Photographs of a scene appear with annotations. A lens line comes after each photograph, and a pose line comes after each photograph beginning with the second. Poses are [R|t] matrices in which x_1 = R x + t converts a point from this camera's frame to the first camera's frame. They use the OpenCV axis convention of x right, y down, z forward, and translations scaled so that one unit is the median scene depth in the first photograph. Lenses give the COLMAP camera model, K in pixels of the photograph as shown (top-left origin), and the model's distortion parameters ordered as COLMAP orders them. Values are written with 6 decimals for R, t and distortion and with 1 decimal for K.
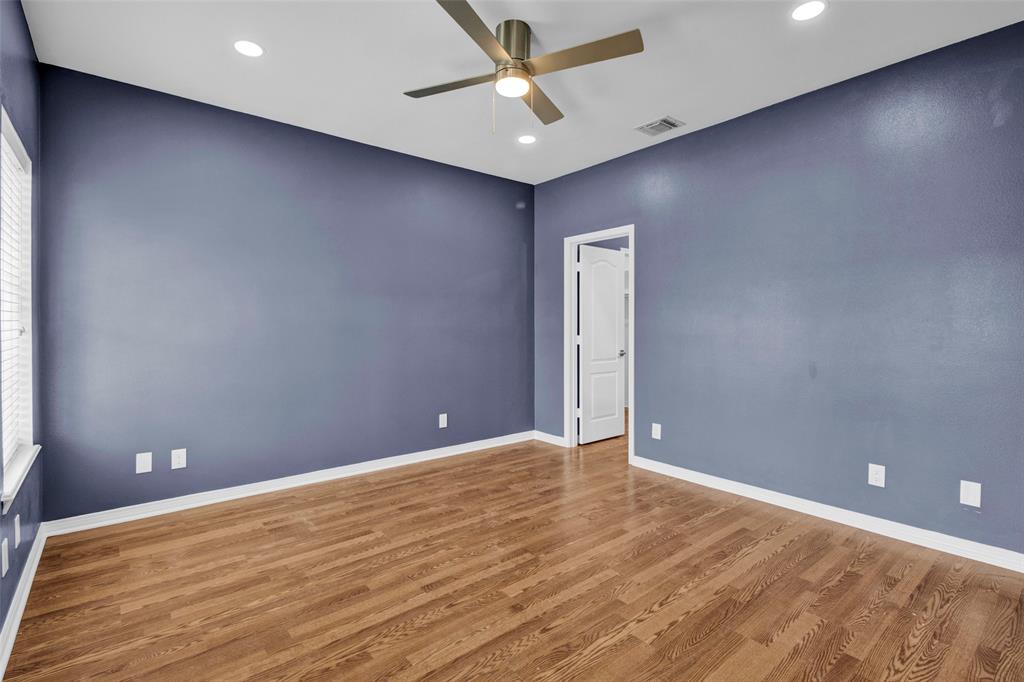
lens RADIAL K [[475.3, 0, 510.6], [0, 475.3, 326.2], [0, 0, 1]] dist [-0.000466, -0.001222]
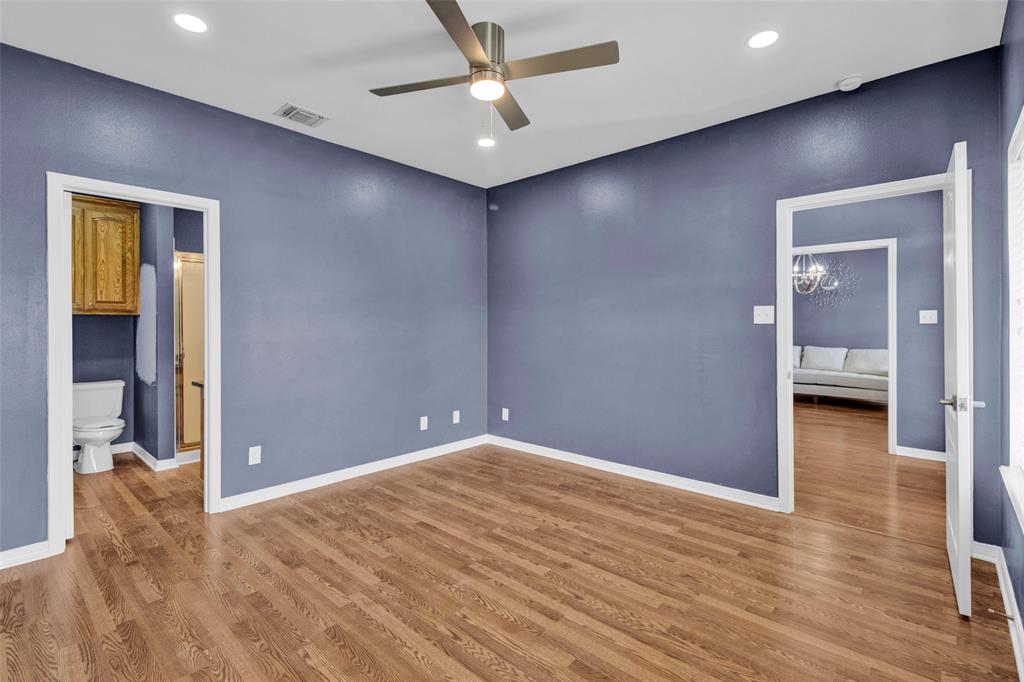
lens RADIAL K [[475.3, 0, 510.6], [0, 475.3, 326.2], [0, 0, 1]] dist [-0.000466, -0.001222]
pose [[-0.143091, -0.002735, 0.989706, -0.964335], [0.008439, 0.999956, 0.003983, -0.010447], [-0.989674, 0.008922, -0.143061, 1.096596]]
